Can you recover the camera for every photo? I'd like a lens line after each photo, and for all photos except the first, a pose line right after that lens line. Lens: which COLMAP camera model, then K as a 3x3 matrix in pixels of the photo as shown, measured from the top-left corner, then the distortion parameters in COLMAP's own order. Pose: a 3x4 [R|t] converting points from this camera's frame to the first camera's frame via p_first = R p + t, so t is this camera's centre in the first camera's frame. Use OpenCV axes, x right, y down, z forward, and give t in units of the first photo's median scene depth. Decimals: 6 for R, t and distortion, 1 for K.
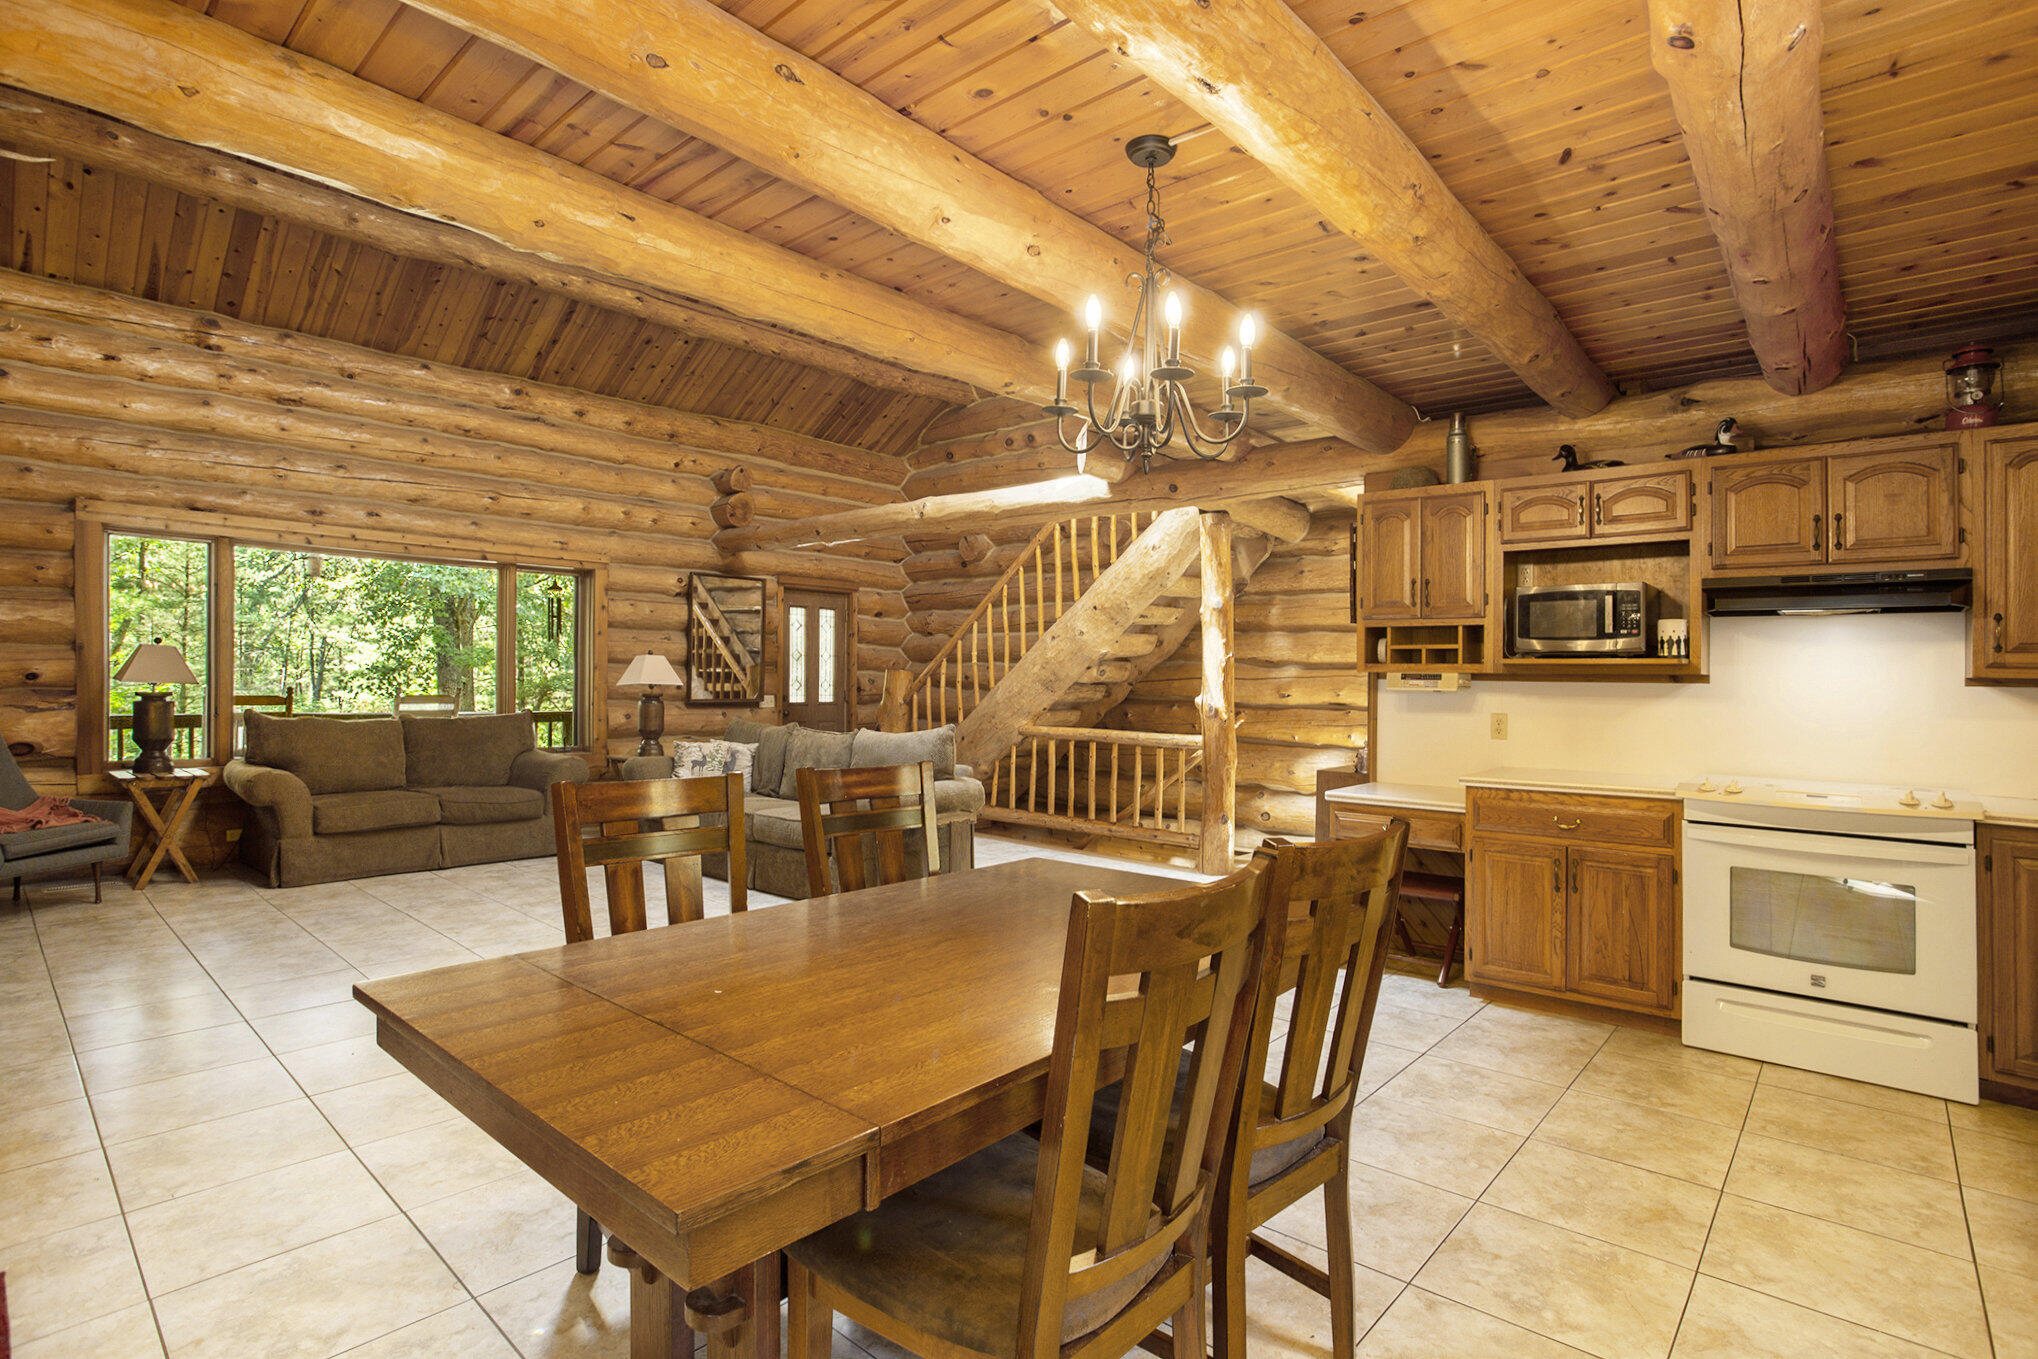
lens RADIAL K [[995.5, 0, 1006.1], [0, 995.5, 682.8], [0, 0, 1]] dist [-0.066329, 0.023315]
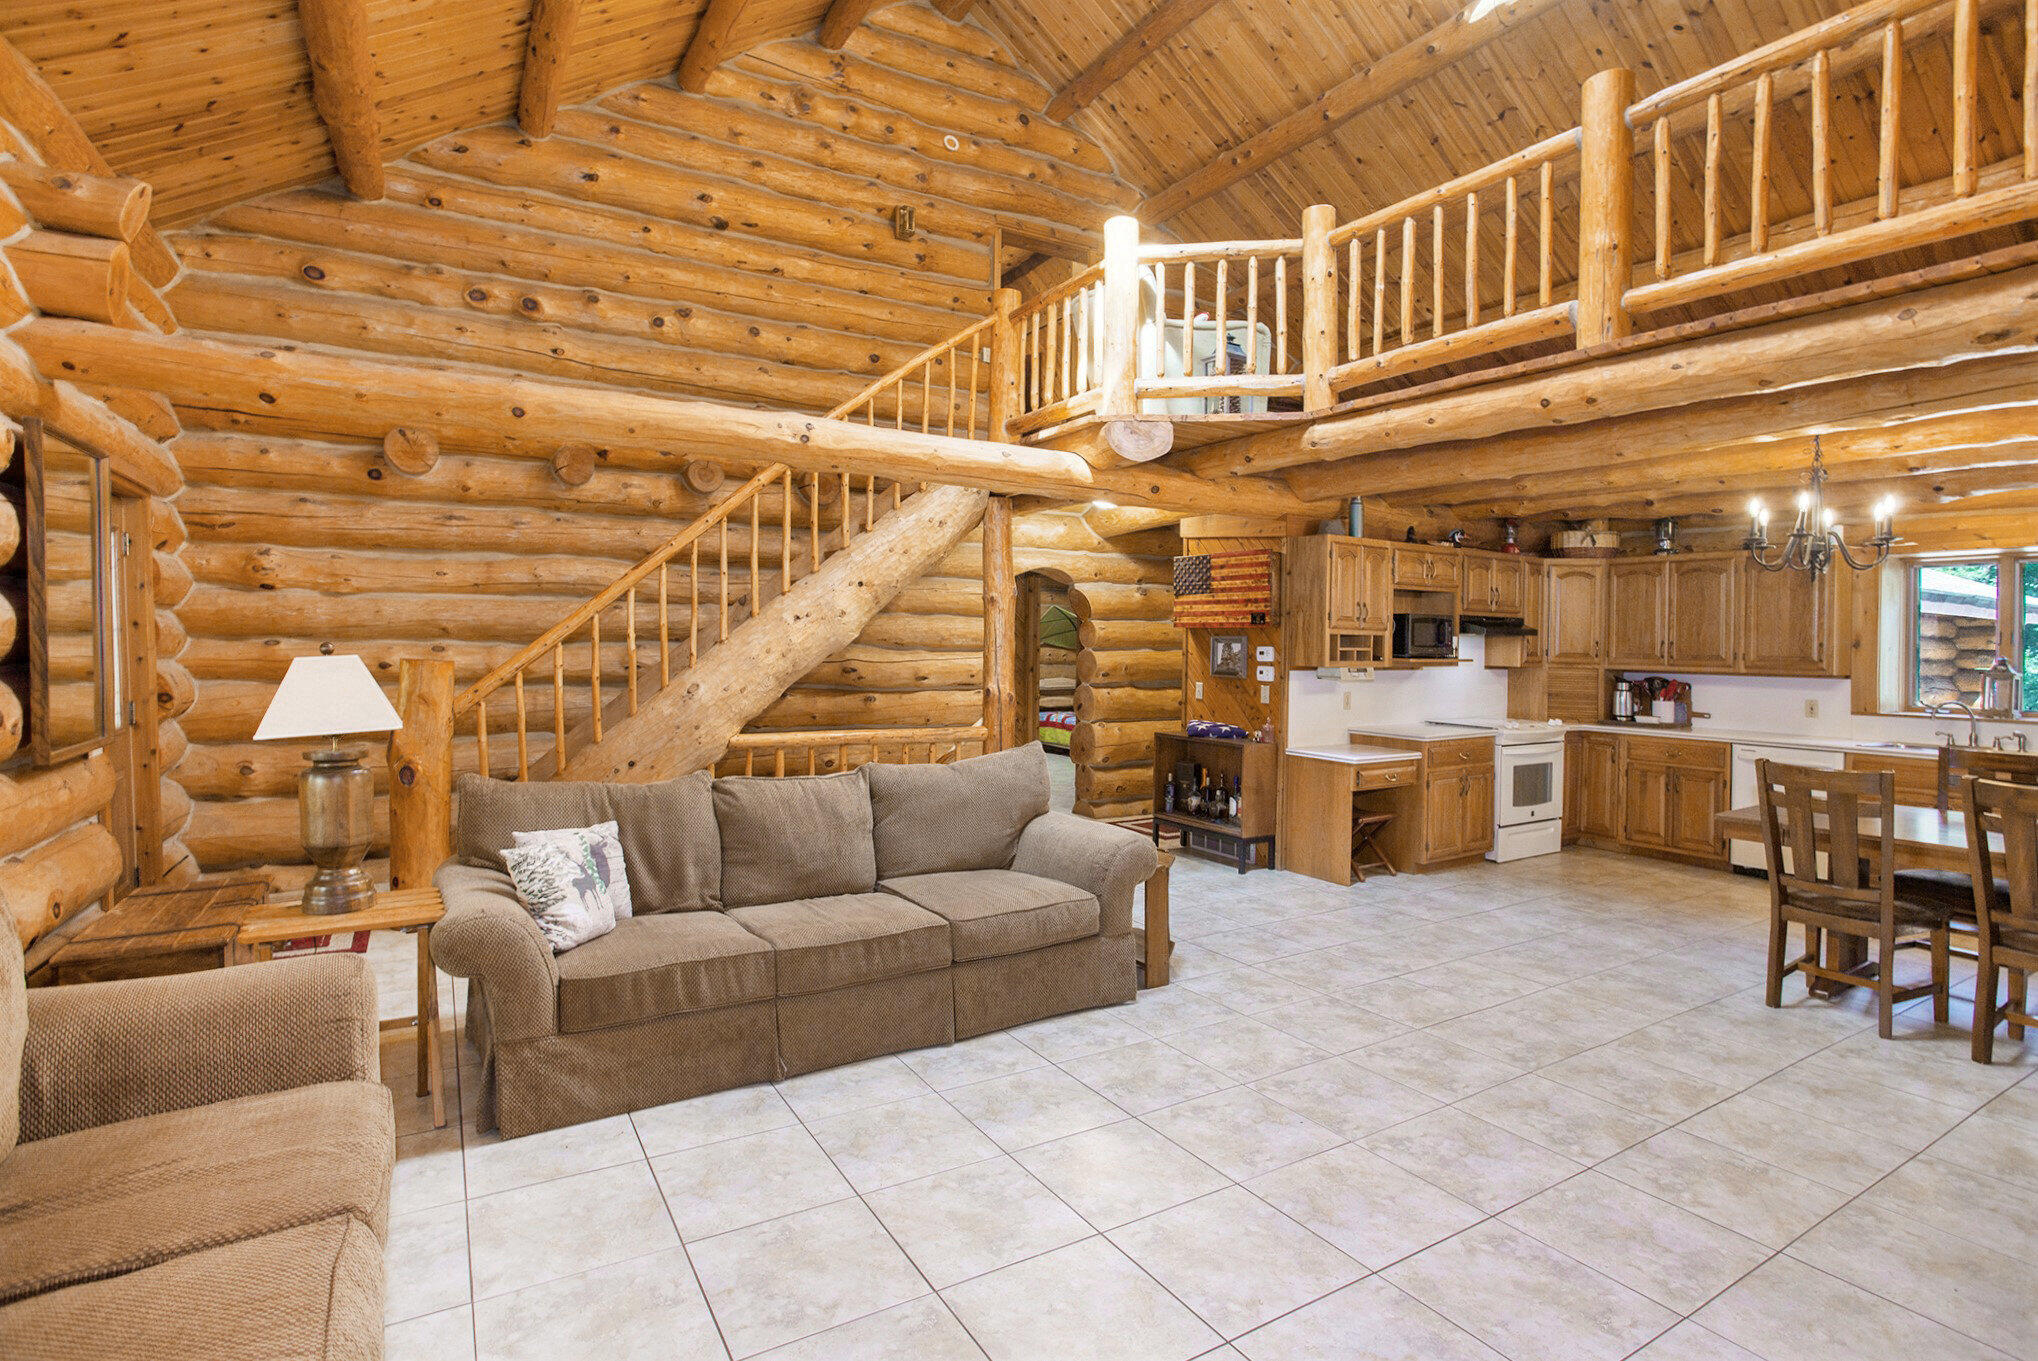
lens RADIAL K [[995.5, 0, 1006.1], [0, 995.5, 683.8], [0, 0, 1]] dist [-0.066329, 0.023315]
pose [[0.313851, -0.052937, 0.947995, -1.401336], [-0.000451, 0.998436, 0.055903, -0.084117], [-0.949472, -0.017972, 0.313336, 1.319052]]
